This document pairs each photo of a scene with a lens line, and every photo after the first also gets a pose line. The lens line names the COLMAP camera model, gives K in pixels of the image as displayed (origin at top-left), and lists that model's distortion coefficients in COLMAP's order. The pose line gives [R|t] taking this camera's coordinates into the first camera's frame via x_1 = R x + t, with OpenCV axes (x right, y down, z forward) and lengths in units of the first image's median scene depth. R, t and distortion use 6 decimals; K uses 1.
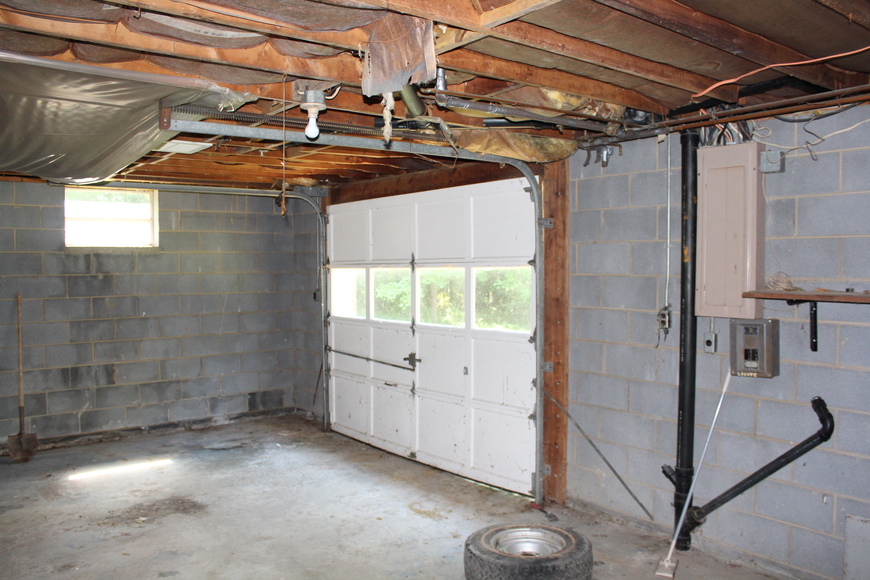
lens RADIAL K [[713.4, 0, 435.6], [0, 713.4, 291.0], [0, 0, 1]] dist [-0.150101, 0.113504]
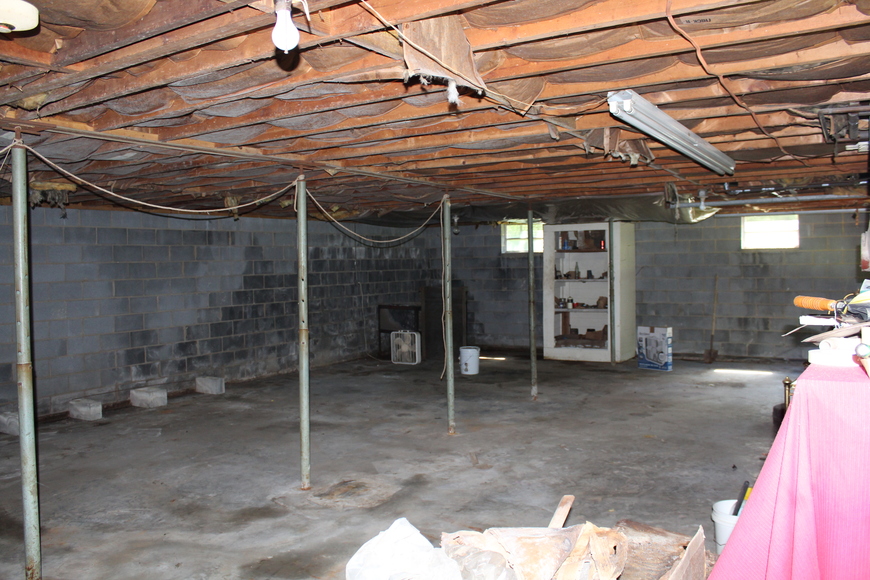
lens RADIAL K [[713.4, 0, 435.6], [0, 713.4, 292.0], [0, 0, 1]] dist [-0.150101, 0.113504]
pose [[0.344984, 0.042712, -0.937636, 0.842809], [-0.011923, 0.999083, 0.041125, -0.017489], [0.938533, -0.003008, 0.345177, -0.341181]]
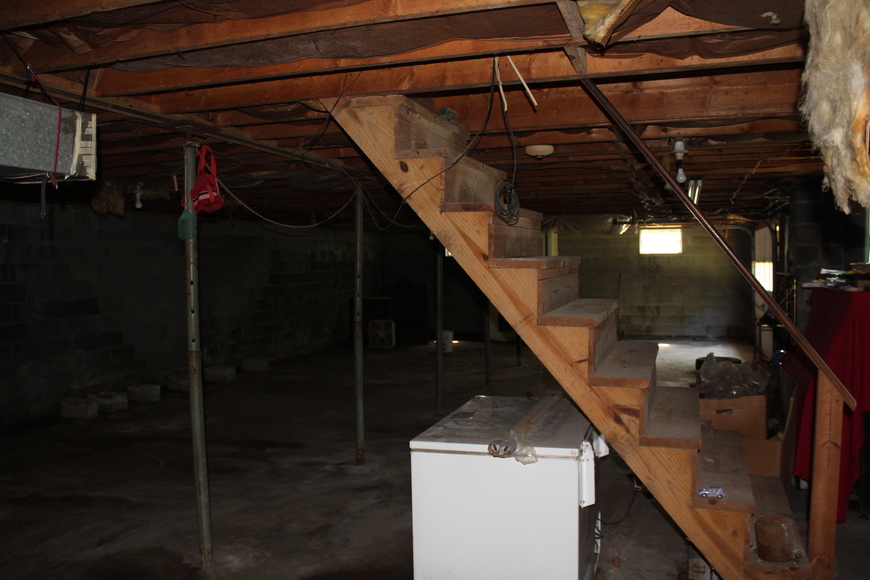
lens RADIAL K [[713.4, 0, 435.1], [0, 713.4, 288.3], [0, 0, 1]] dist [-0.150101, 0.113504]
pose [[0.557441, 0.031821, -0.829607, 1.031255], [-0.014100, 0.999484, 0.028863, -0.006099], [0.830097, -0.004392, 0.557602, -0.885230]]
